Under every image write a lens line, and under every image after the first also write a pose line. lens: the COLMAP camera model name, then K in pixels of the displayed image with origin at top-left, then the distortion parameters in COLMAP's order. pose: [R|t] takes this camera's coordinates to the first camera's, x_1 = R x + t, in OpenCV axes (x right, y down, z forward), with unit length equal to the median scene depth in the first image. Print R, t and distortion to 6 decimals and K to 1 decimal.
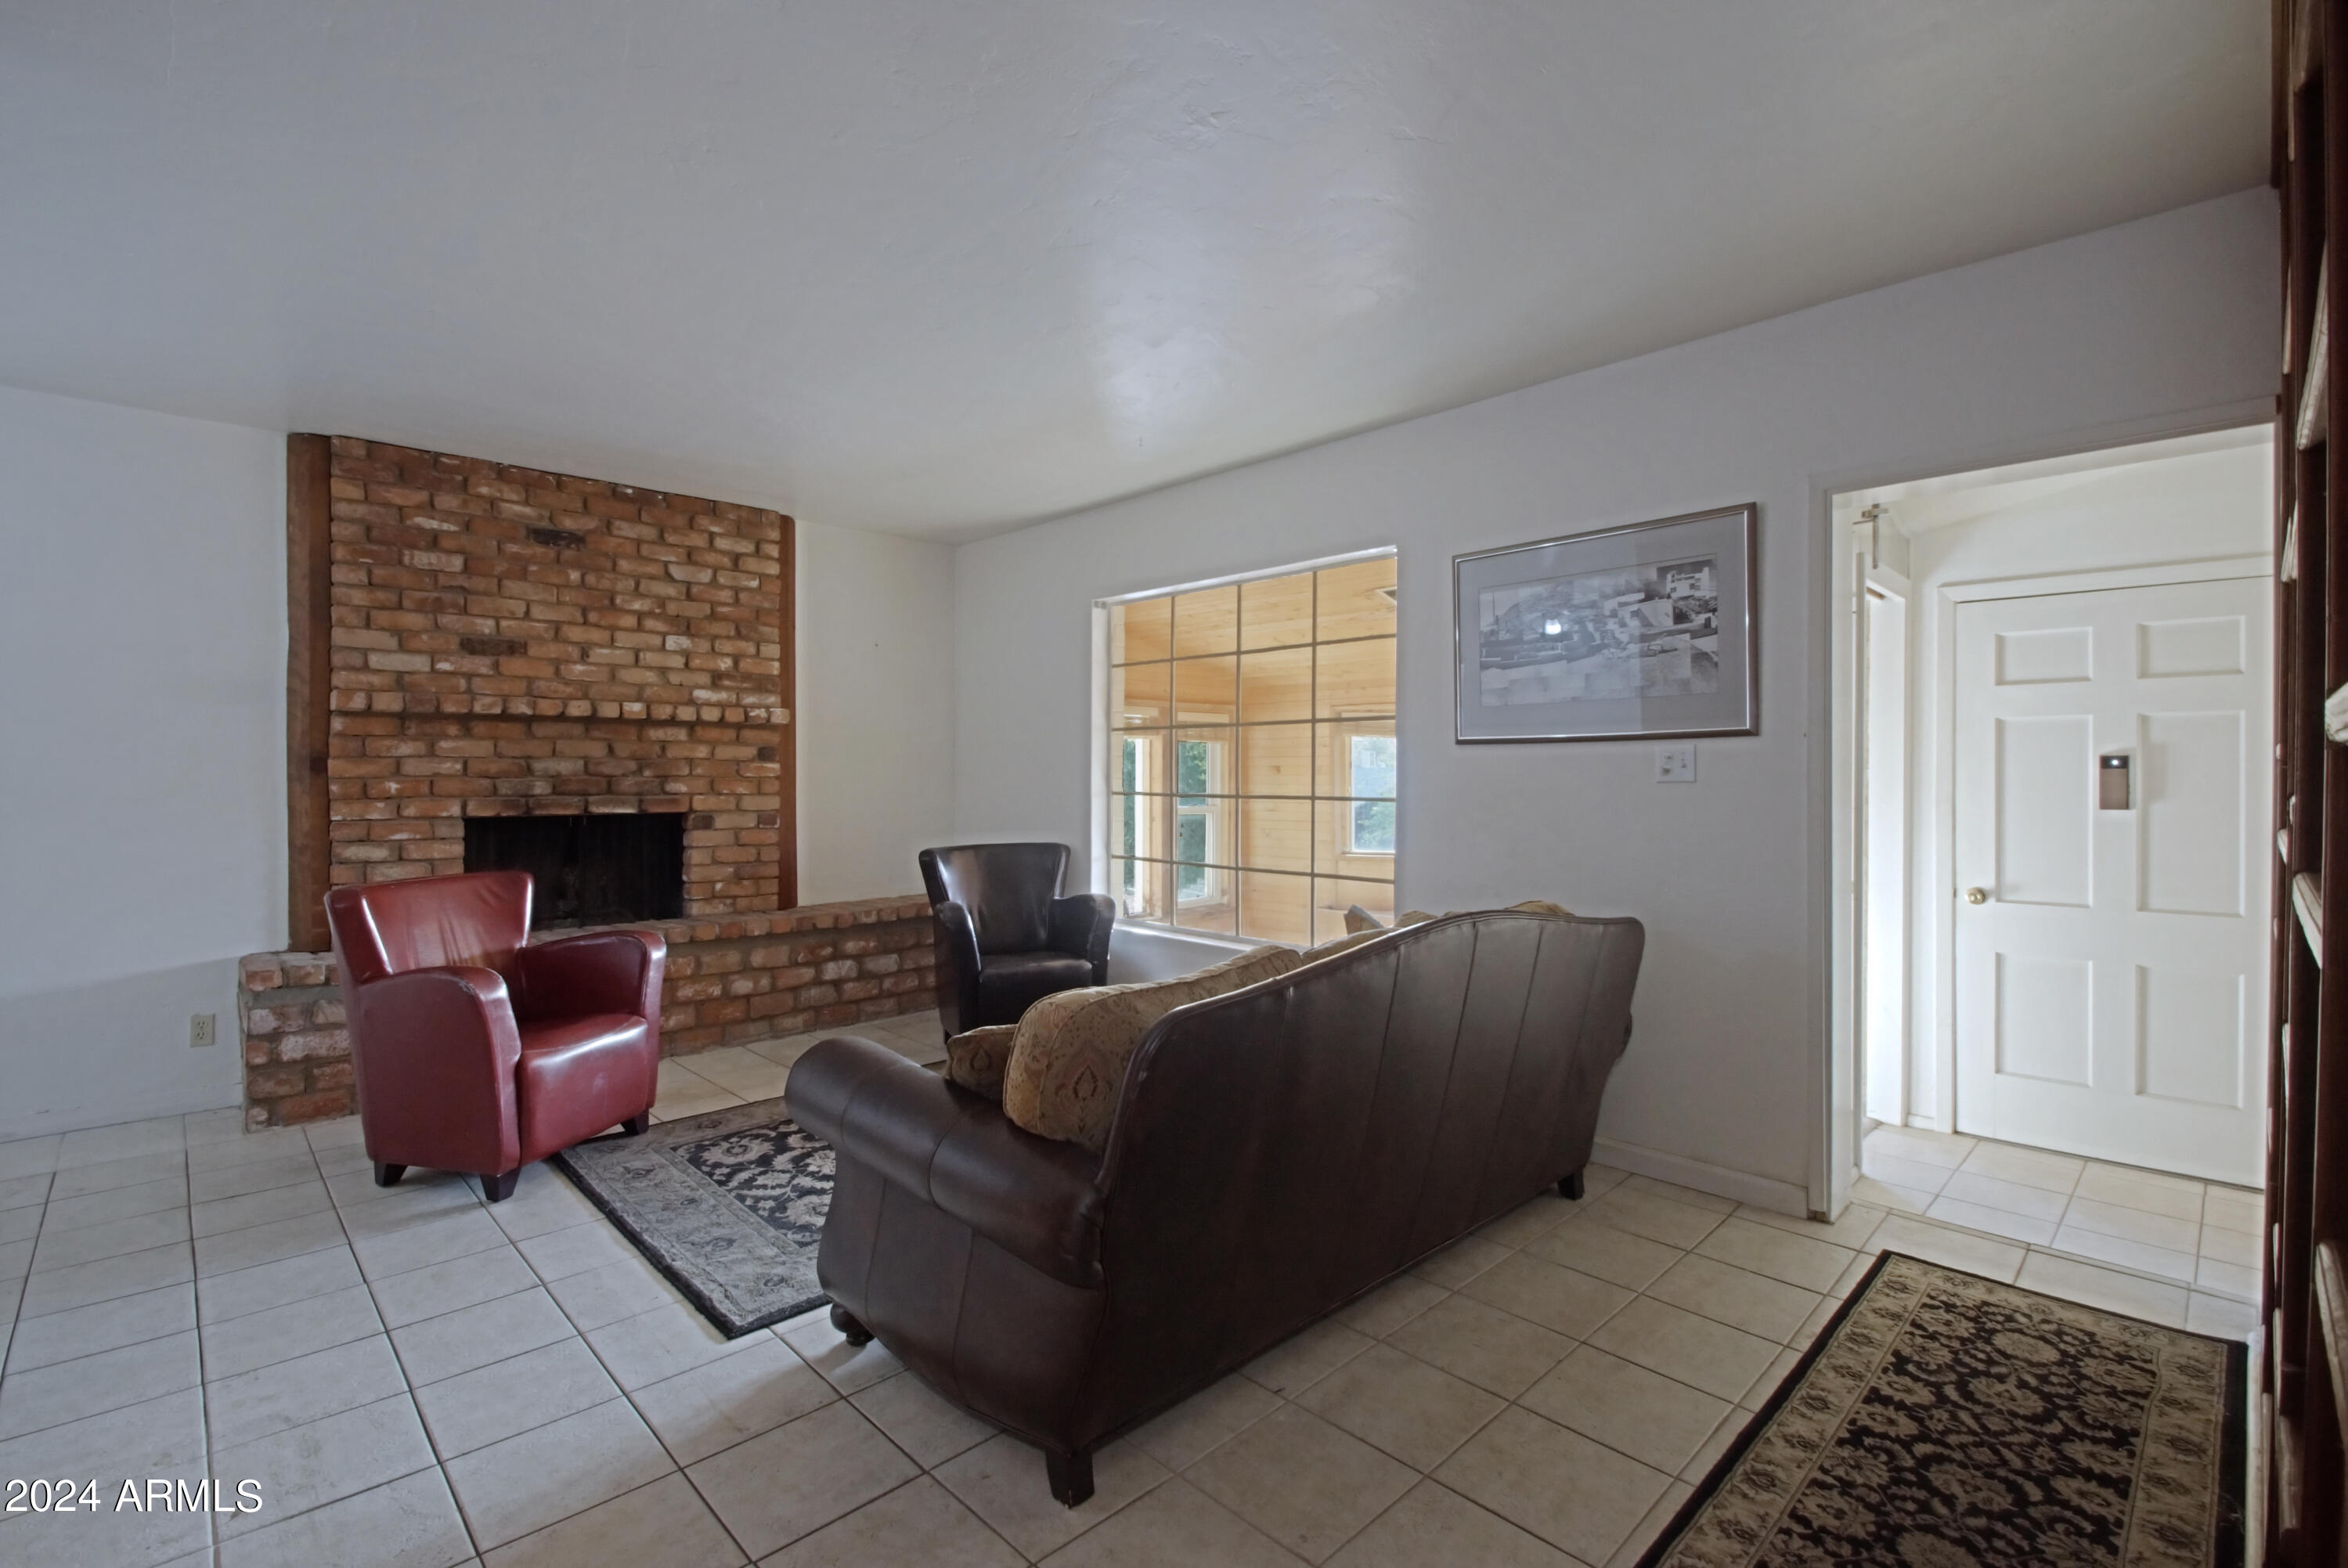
lens RADIAL K [[1047.7, 0, 1173.6], [0, 1047.7, 776.5], [0, 0, 1]] dist [0.016942, -0.019490]
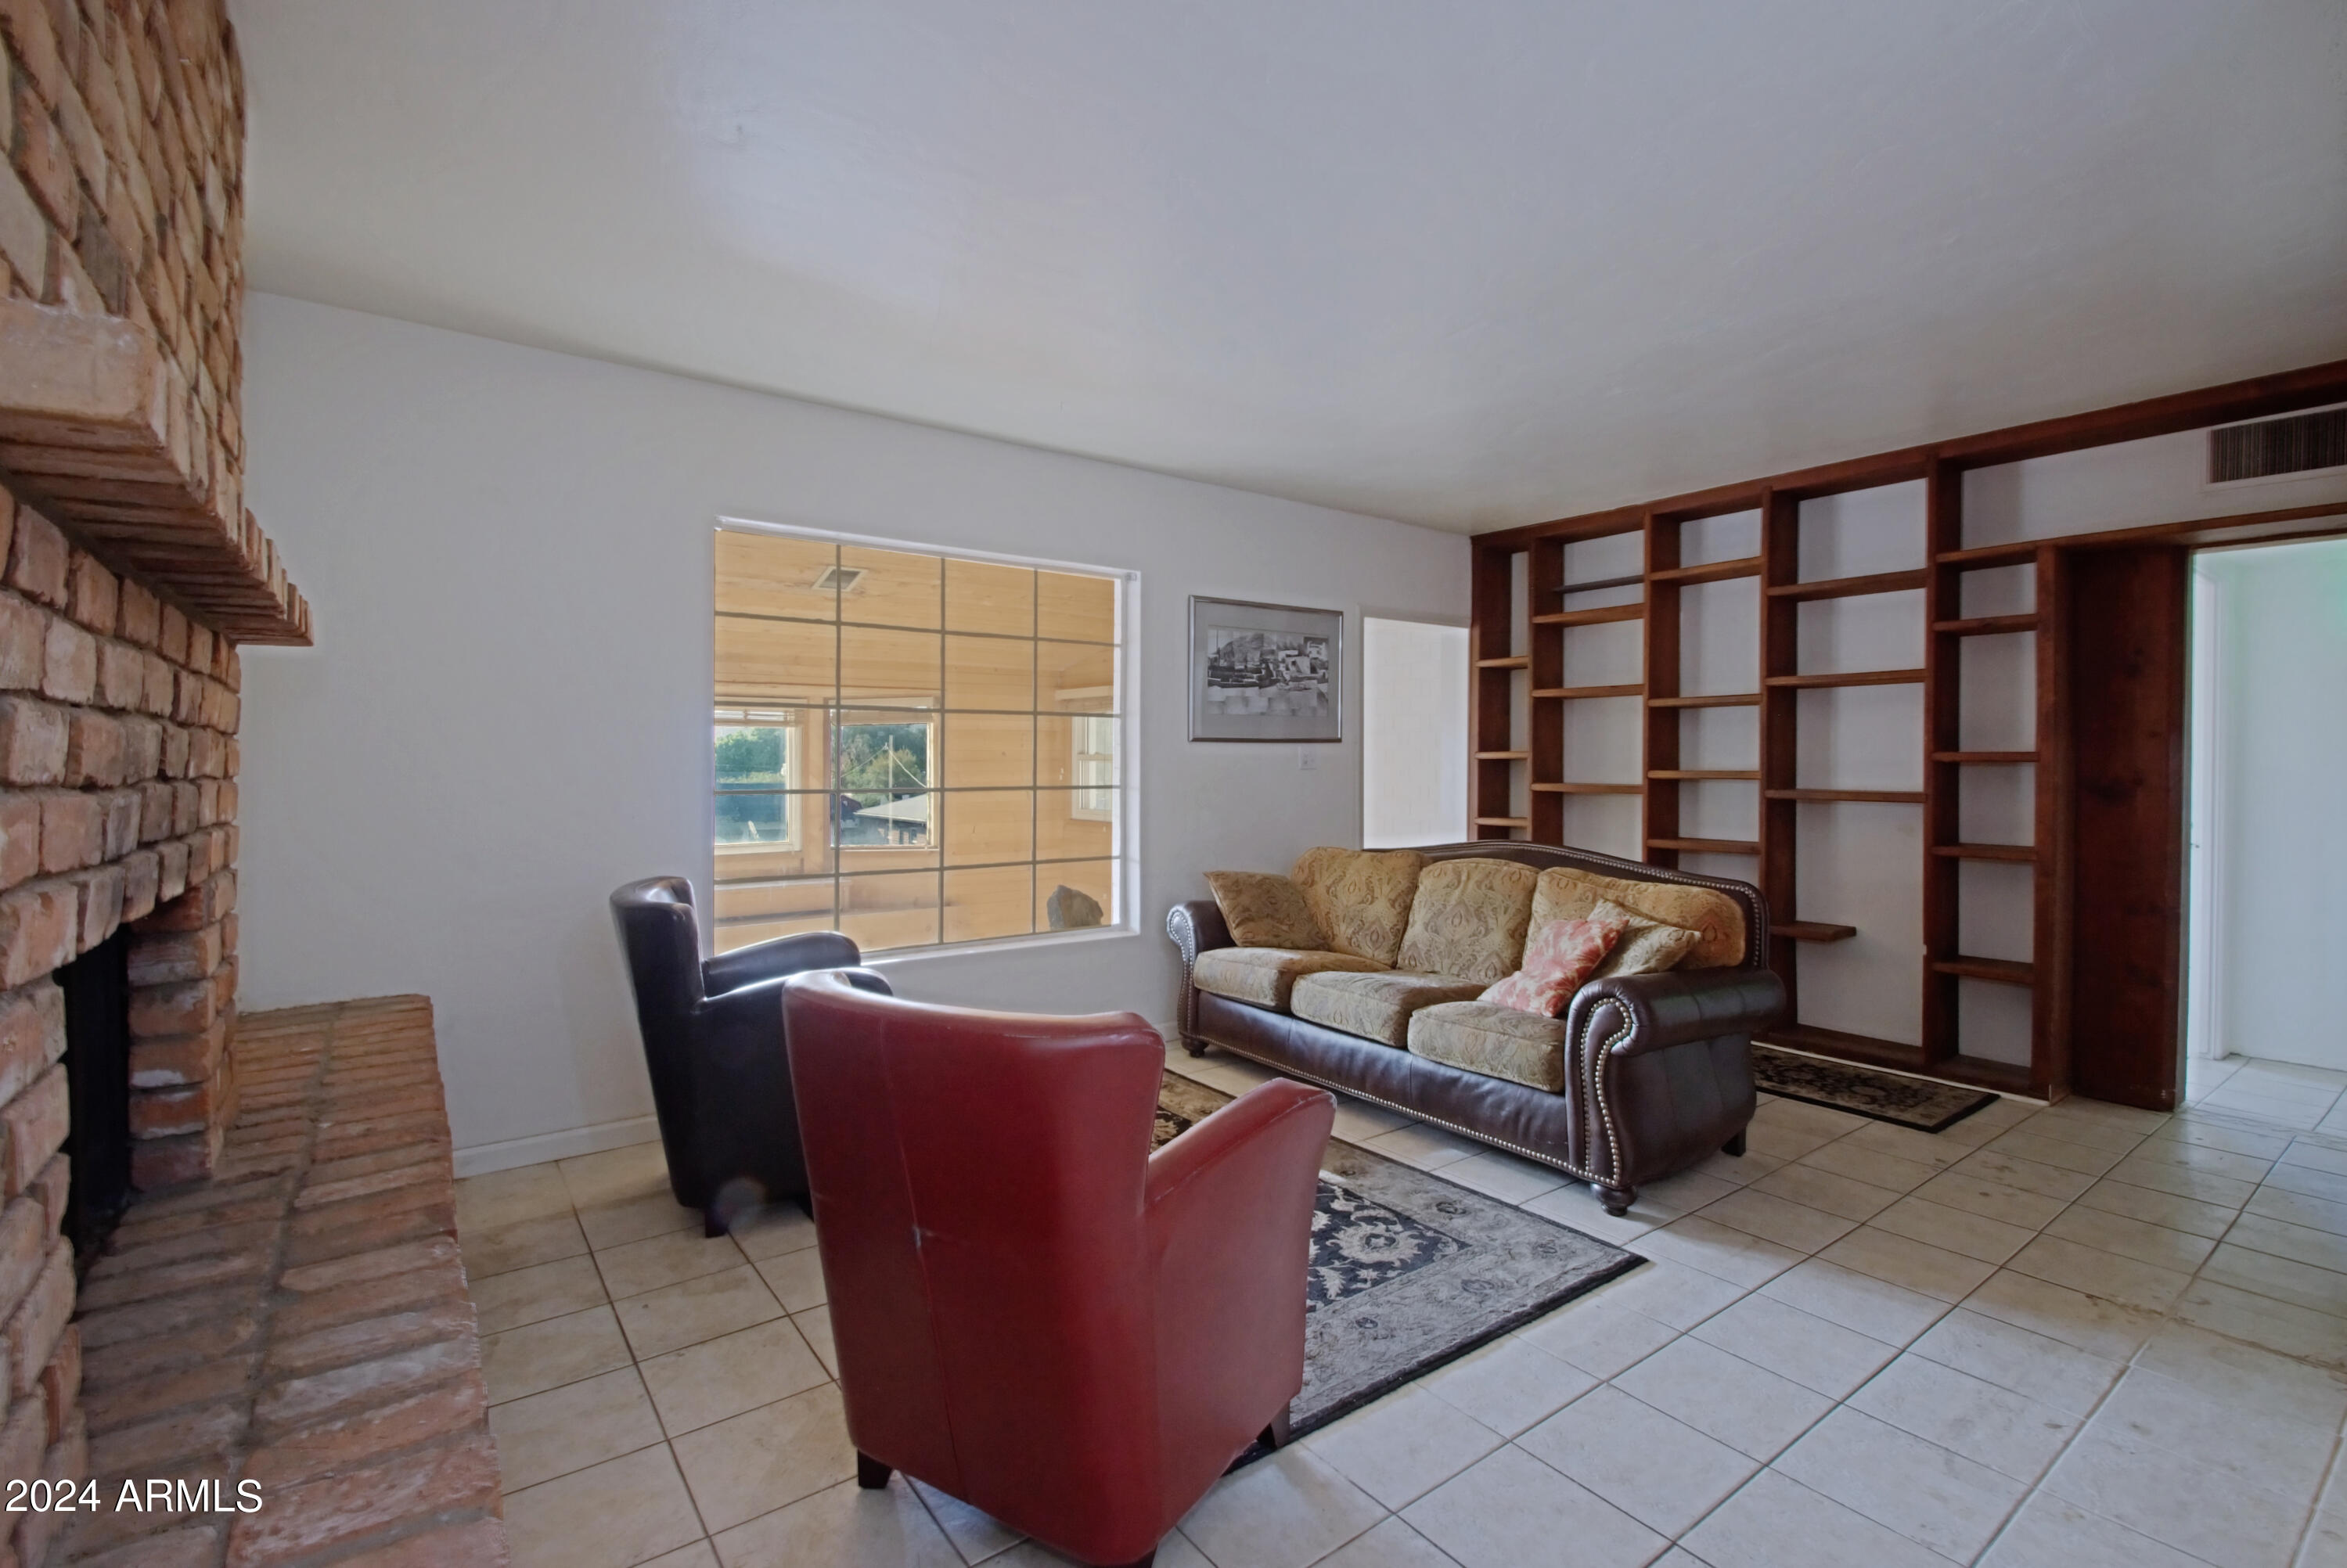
lens RADIAL K [[1053.4, 0, 1170.8], [0, 1053.4, 781.1], [0, 0, 1]] dist [0.020821, -0.019946]
pose [[0.133222, -0.018282, 0.990918, -0.848803], [0.003024, 0.999833, 0.018040, -0.004596], [-0.991082, 0.000593, 0.133255, 0.710955]]
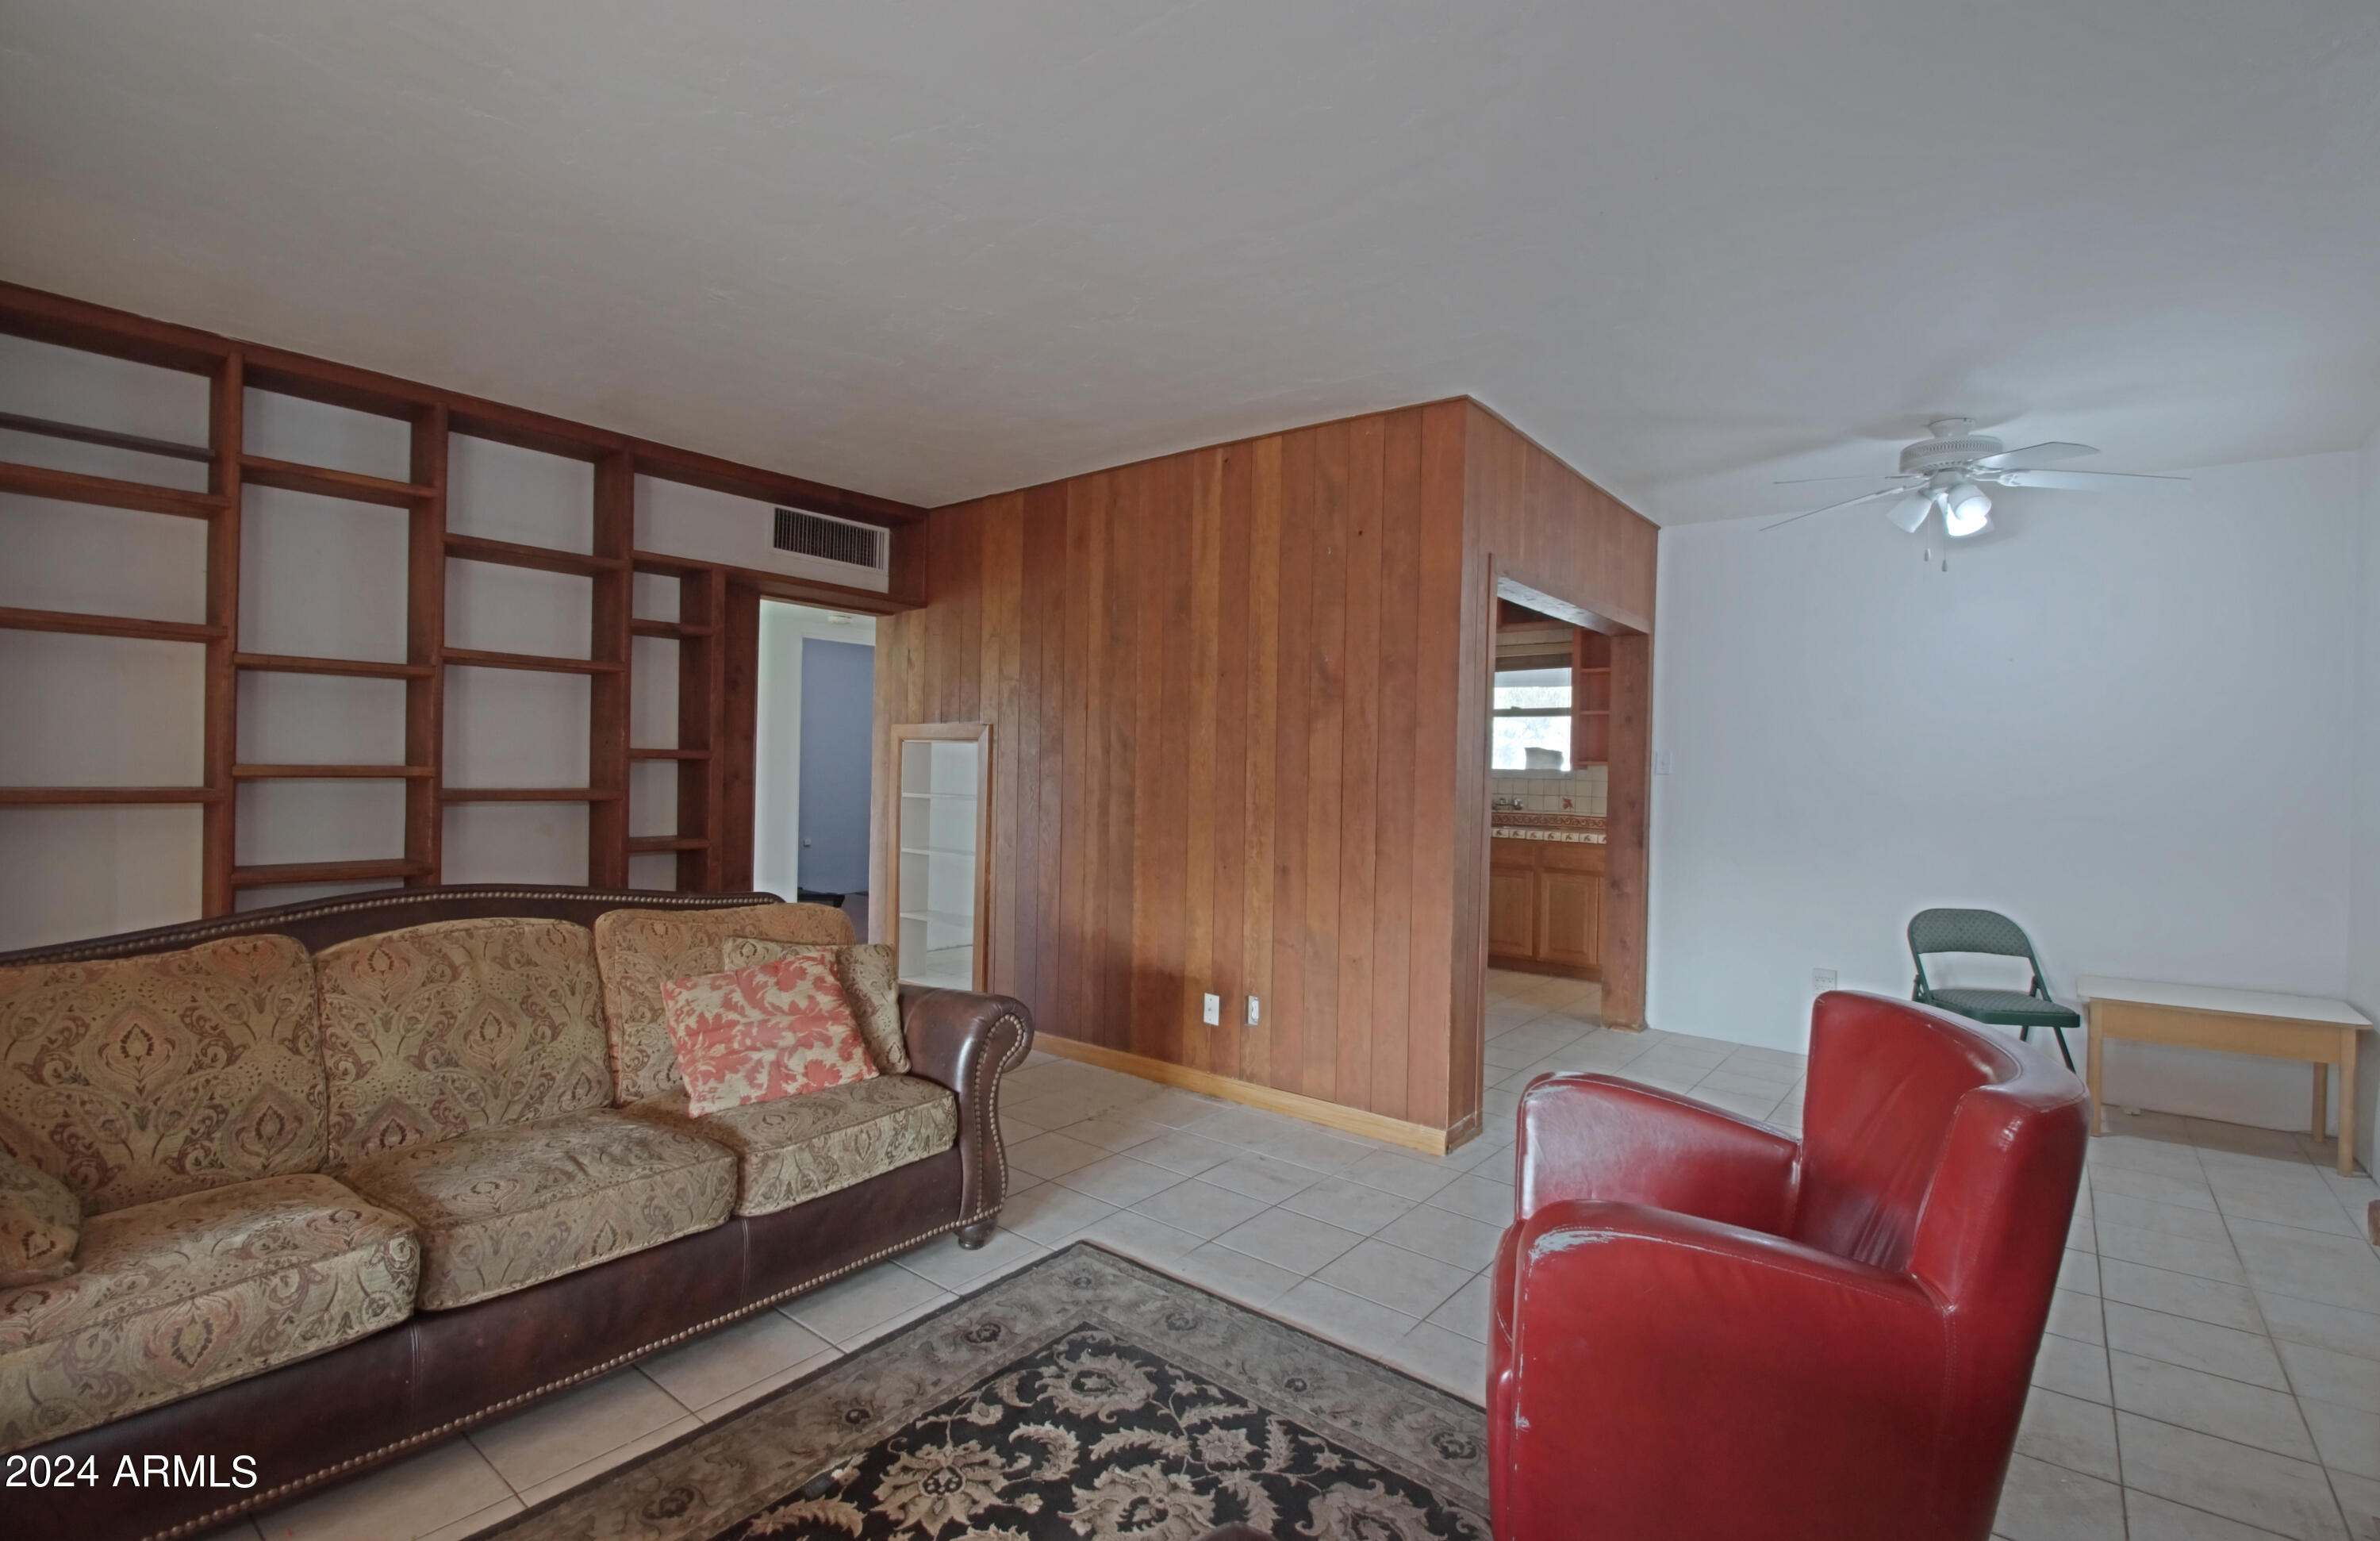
lens RADIAL K [[1060.9, 0, 1193.2], [0, 1060.9, 774.1], [0, 0, 1]] dist [0.022589, -0.022968]
pose [[-0.991112, -0.021636, -0.131256, -0.197087], [-0.023312, 0.999665, 0.011242, -0.010409], [0.130969, 0.014202, -0.991285, 1.163430]]
